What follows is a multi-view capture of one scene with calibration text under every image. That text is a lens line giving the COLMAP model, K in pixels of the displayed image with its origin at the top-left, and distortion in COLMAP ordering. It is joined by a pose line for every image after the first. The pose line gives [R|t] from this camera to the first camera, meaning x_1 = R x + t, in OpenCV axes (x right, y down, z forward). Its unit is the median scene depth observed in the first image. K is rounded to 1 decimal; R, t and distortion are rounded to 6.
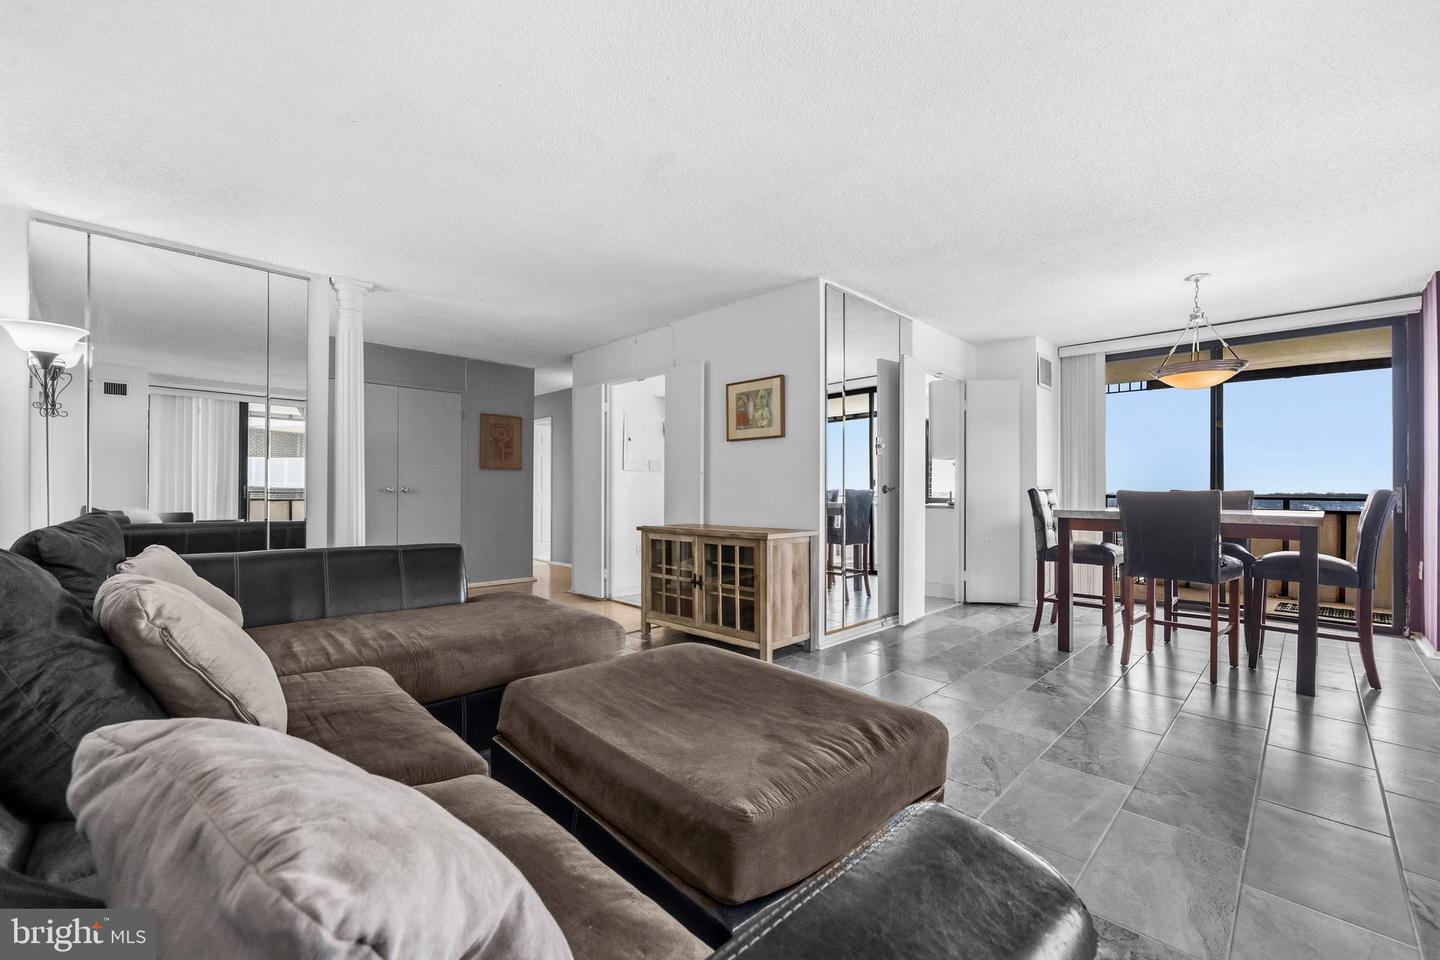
lens RADIAL K [[577.3, 0, 720.0], [0, 577.3, 480.0], [0, 0, 1]] dist [0.001440, 0.000063]
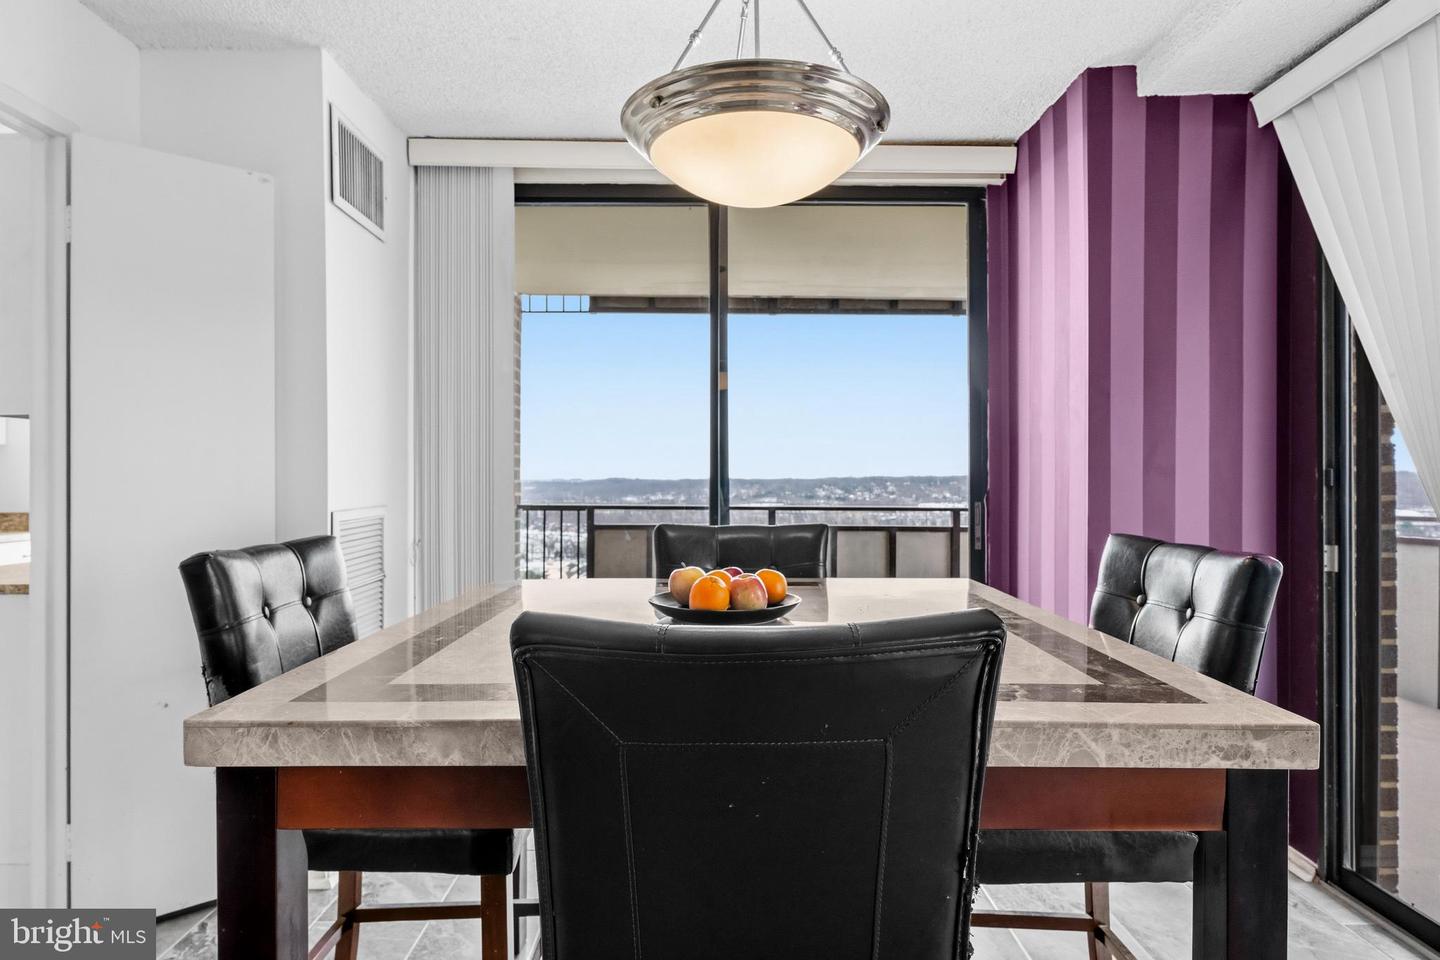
lens RADIAL K [[796.0, 0, 717.4], [0, 796.0, 445.1], [0, 0, 1]] dist [-0.032065, 0.055567]
pose [[0.689378, 0.019162, 0.724149, 0.378223], [-0.005783, 0.999764, -0.020950, -0.019029], [-0.724379, 0.010255, 0.689326, 0.532947]]
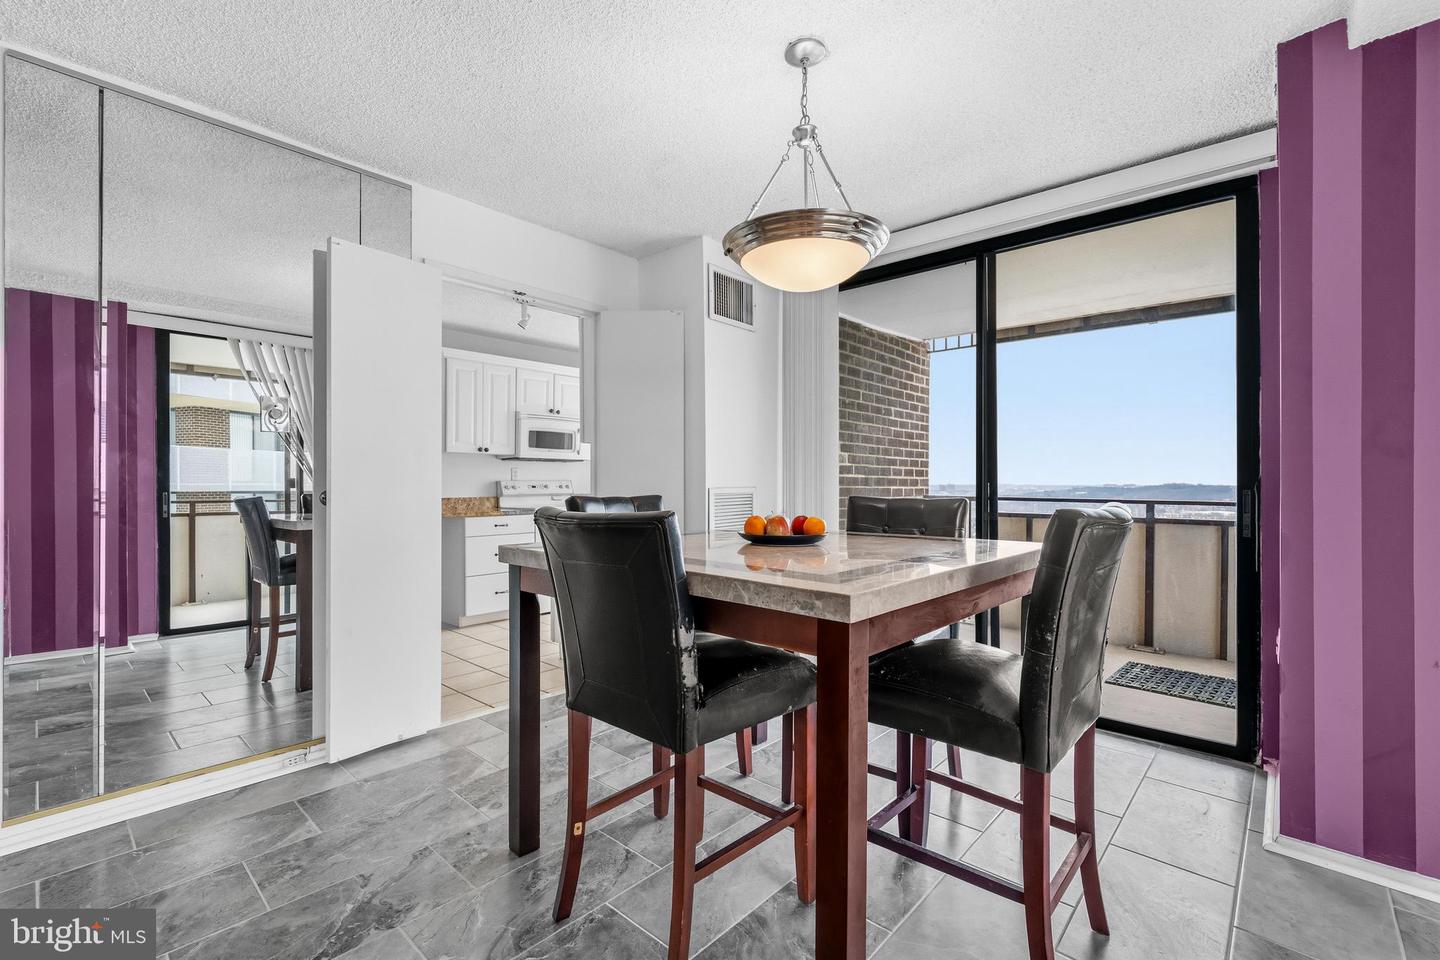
lens RADIAL K [[634.7, 0, 720.0], [0, 634.7, 480.0], [0, 0, 1]] dist [0.001567, 0.000156]
pose [[0.997660, -0.002782, 0.068315, 0.512082], [0.002177, 0.999958, 0.008929, -0.007950], [-0.068337, -0.008760, 0.997624, 0.362294]]
